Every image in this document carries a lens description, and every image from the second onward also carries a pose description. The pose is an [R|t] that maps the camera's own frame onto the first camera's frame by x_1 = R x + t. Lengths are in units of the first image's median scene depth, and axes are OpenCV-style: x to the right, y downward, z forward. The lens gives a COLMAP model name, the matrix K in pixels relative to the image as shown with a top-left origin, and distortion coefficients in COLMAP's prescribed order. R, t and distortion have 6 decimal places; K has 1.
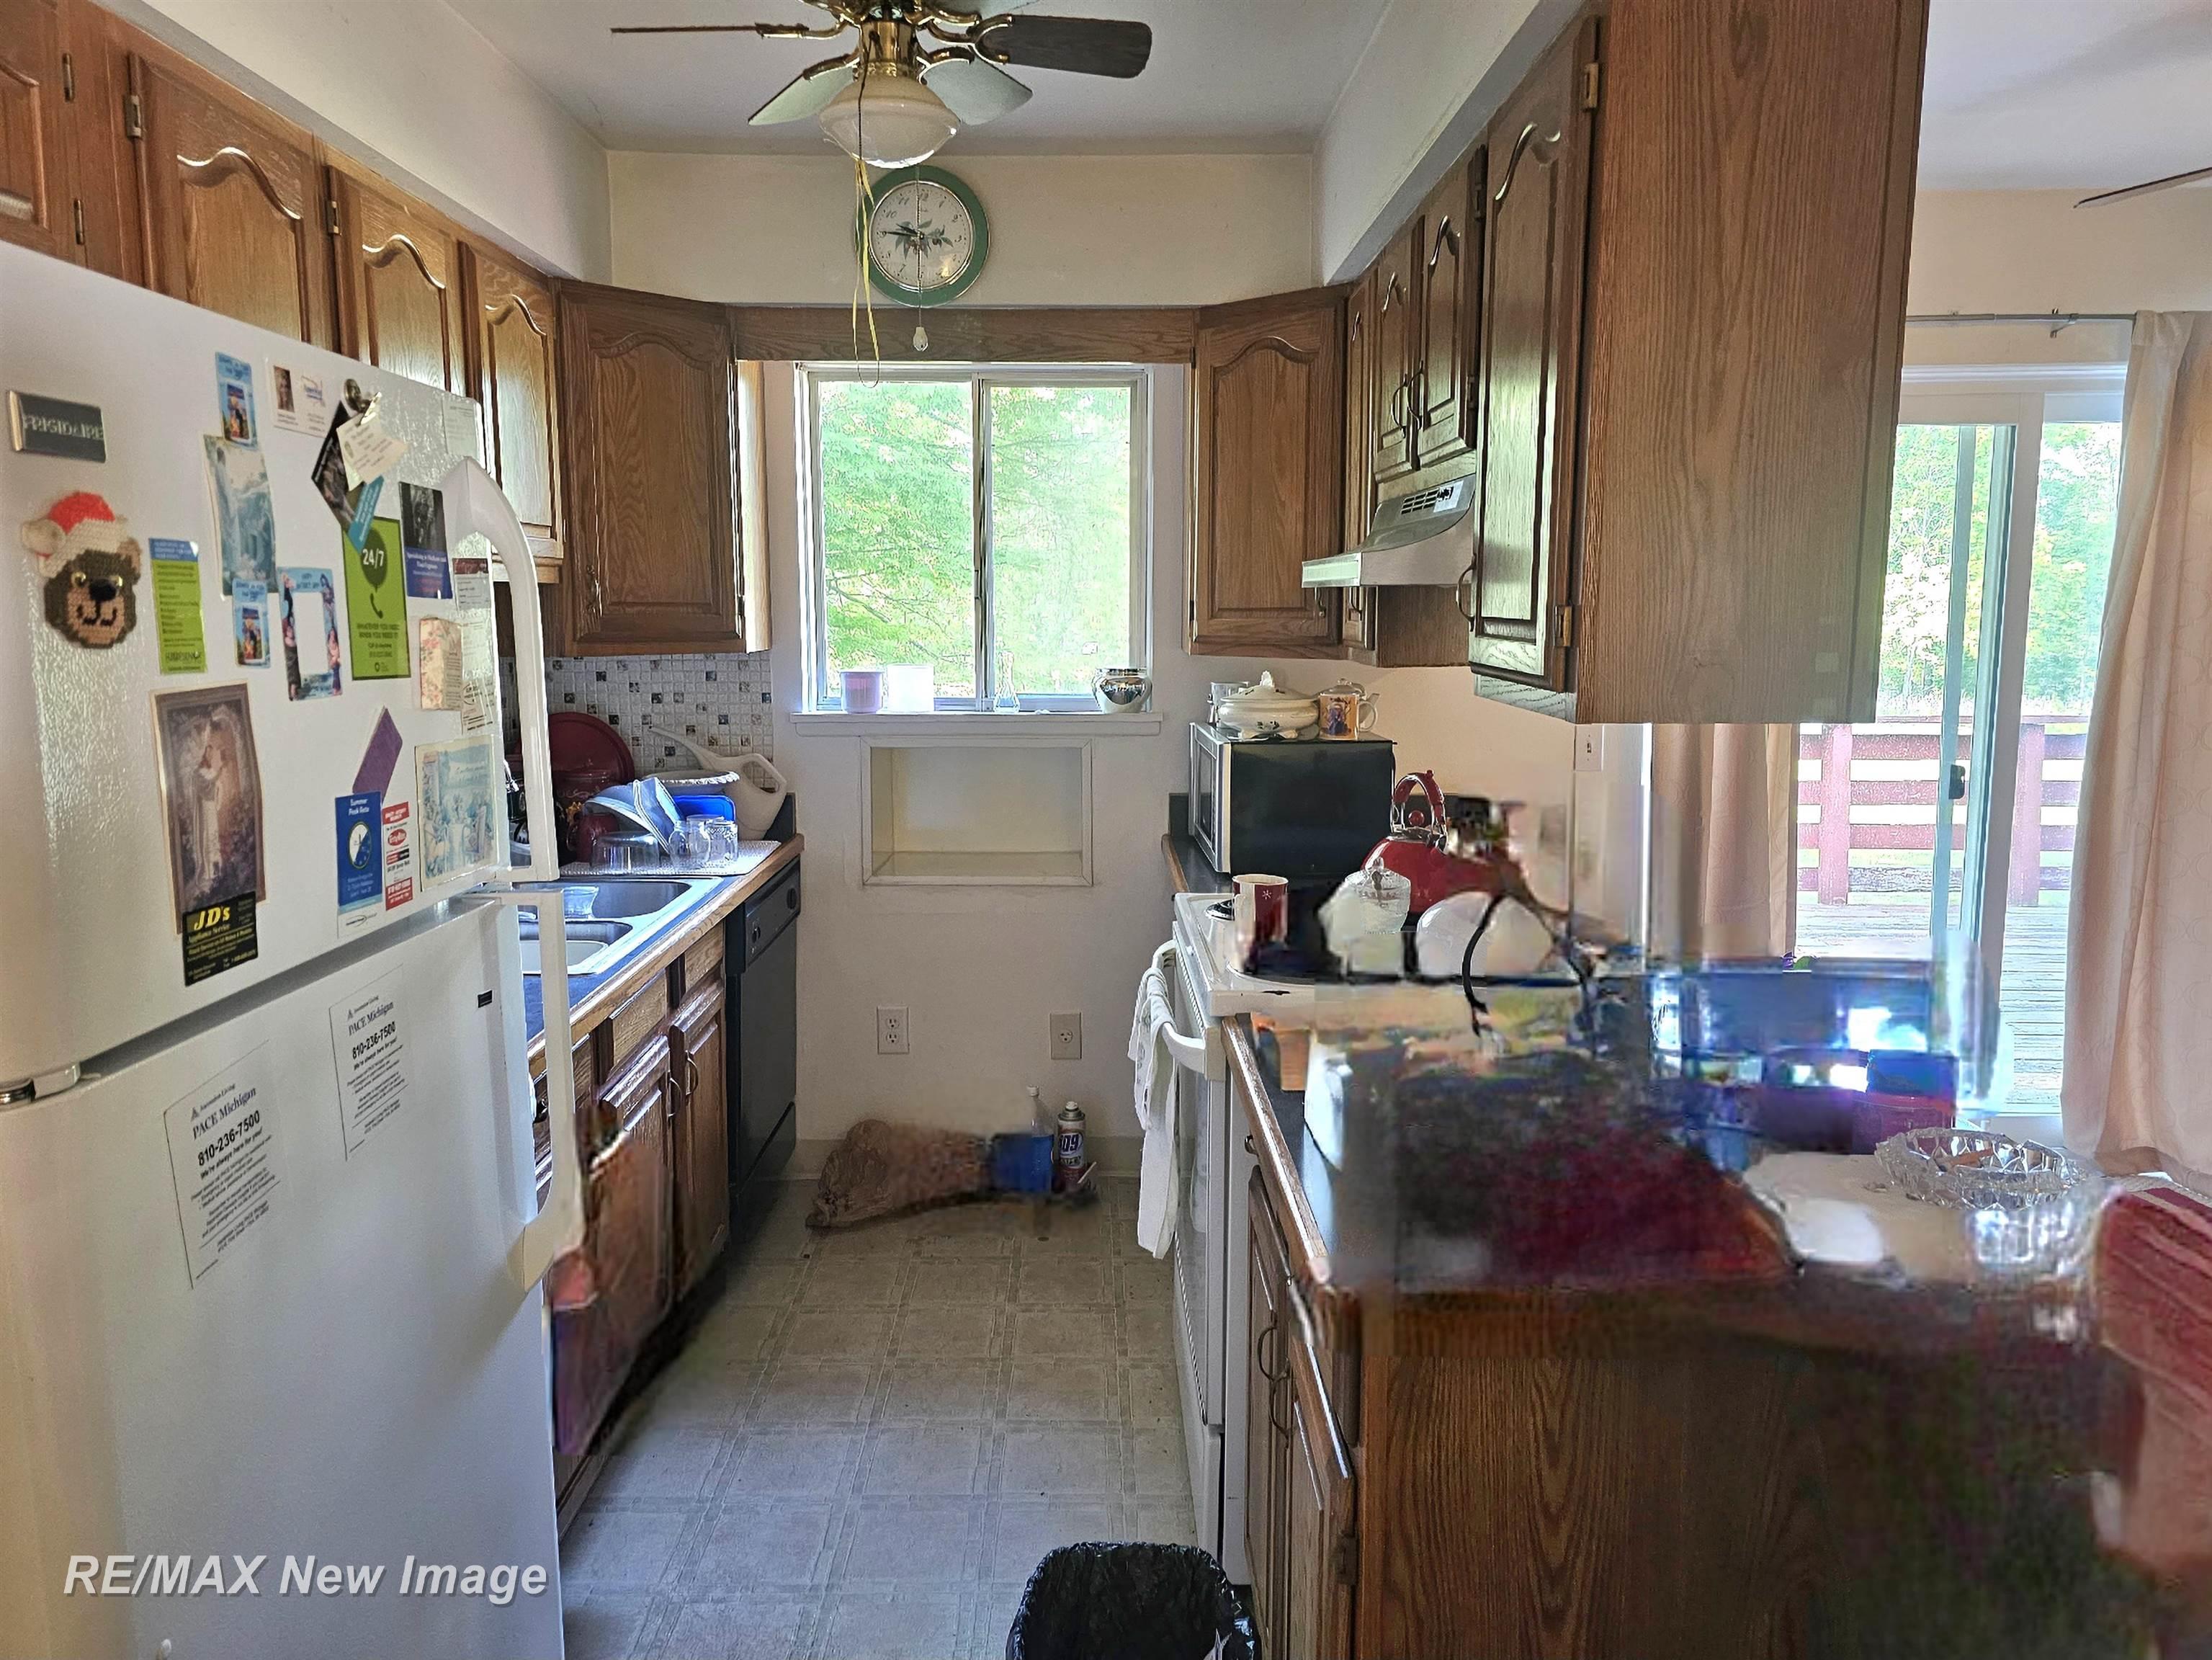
lens RADIAL K [[1536.5, 0, 1106.7], [0, 1536.5, 803.7], [0, 0, 1]] dist [0.025779, -0.005175]
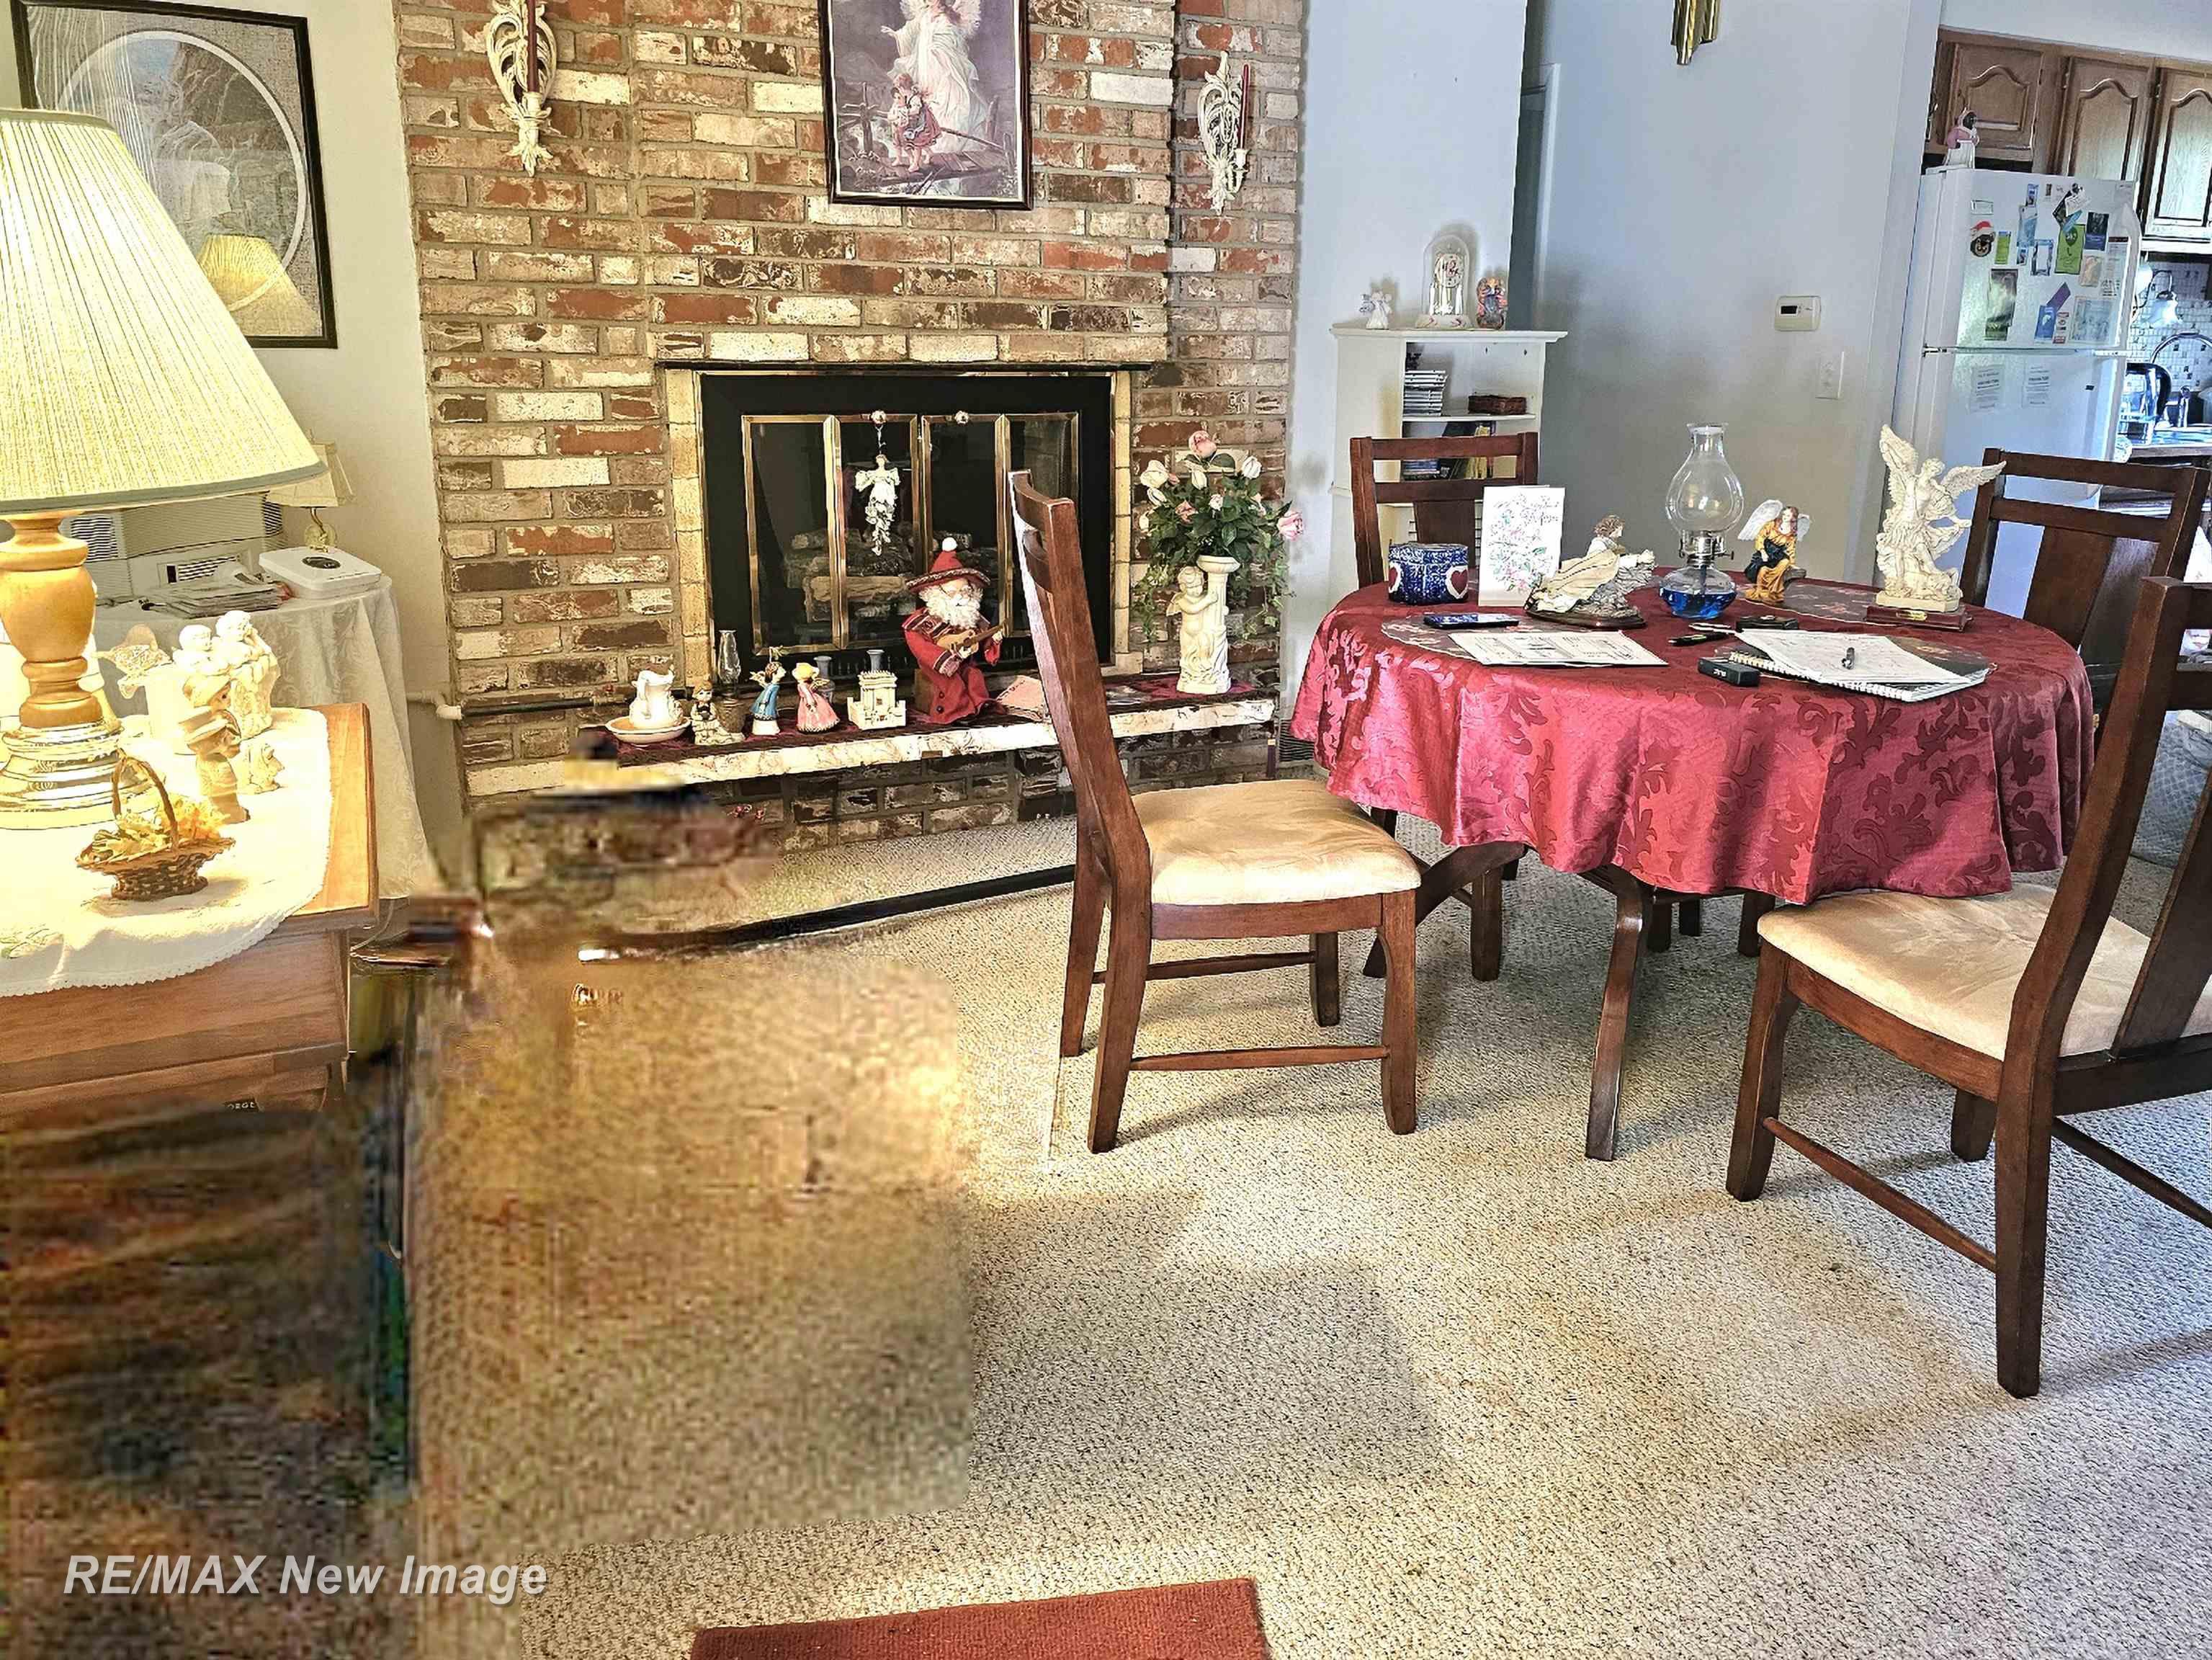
lens RADIAL K [[1860.9, 0, 1114.5], [0, 1860.9, 726.5], [0, 0, 1]] dist [0.042908, -0.009650]
pose [[0.457934, 0.202106, -0.865707, 2.455910], [-0.136890, 0.978231, 0.155965, 0.556660], [0.878384, 0.047085, 0.475632, -2.870572]]
